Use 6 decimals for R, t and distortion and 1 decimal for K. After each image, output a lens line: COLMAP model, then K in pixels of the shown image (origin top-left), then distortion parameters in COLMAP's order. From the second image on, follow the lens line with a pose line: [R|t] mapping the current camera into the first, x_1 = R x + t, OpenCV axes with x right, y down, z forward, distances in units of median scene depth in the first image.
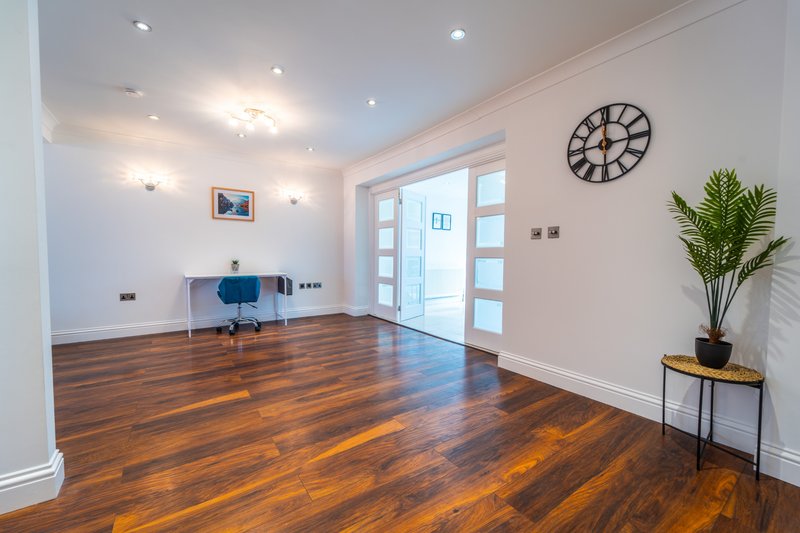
lens RADIAL K [[318.1, 0, 399.1], [0, 318.1, 266.9], [0, 0, 1]] dist [-0.000155, 0.000016]
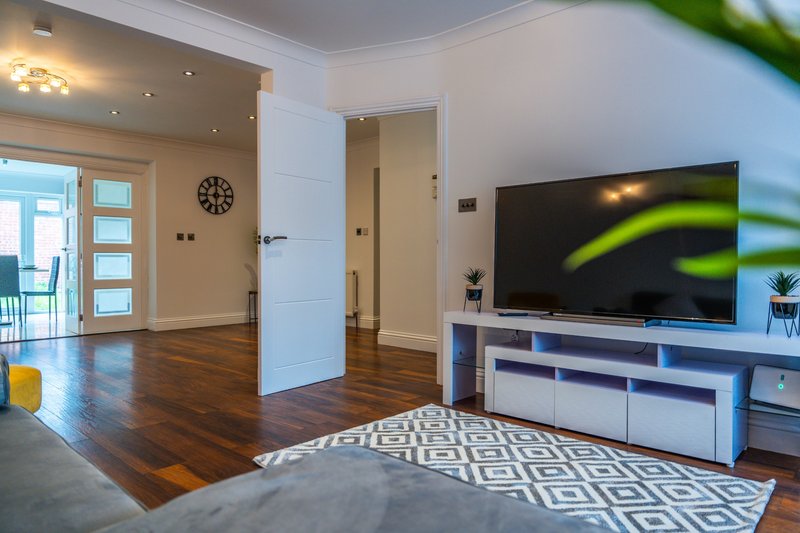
lens RADIAL K [[535.2, 0, 400.0], [0, 535.2, 266.5], [0, 0, 1]] dist [-0.001341, -0.016138]
pose [[-0.200426, -0.012414, 0.979630, -1.860030], [0.041341, 0.998922, 0.021117, 0.024632], [-0.978836, 0.044731, -0.199697, 0.359854]]
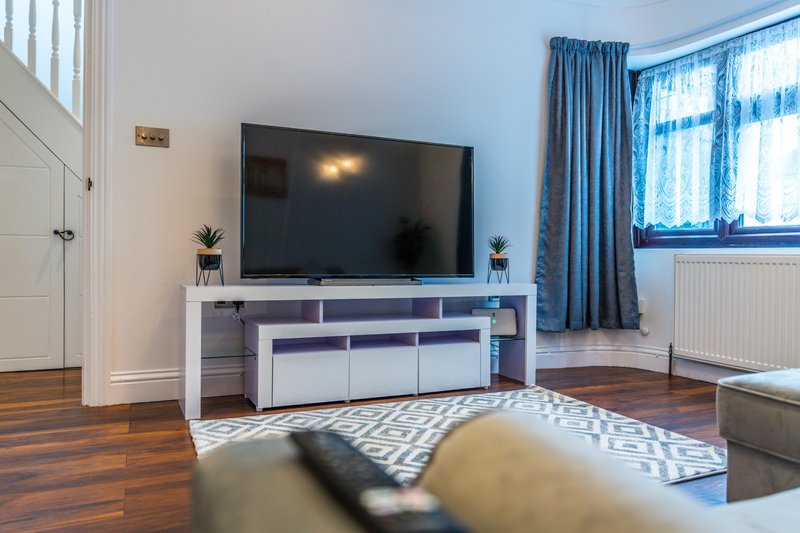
lens RADIAL K [[585.3, 0, 400.0], [0, 585.3, 266.5], [0, 0, 1]] dist [-0.006388, -0.003253]
pose [[-0.982554, -0.018076, 0.185096, -1.329342], [-0.007285, 0.998242, 0.058813, 0.059951], [-0.185834, 0.056438, -0.980959, 0.754190]]
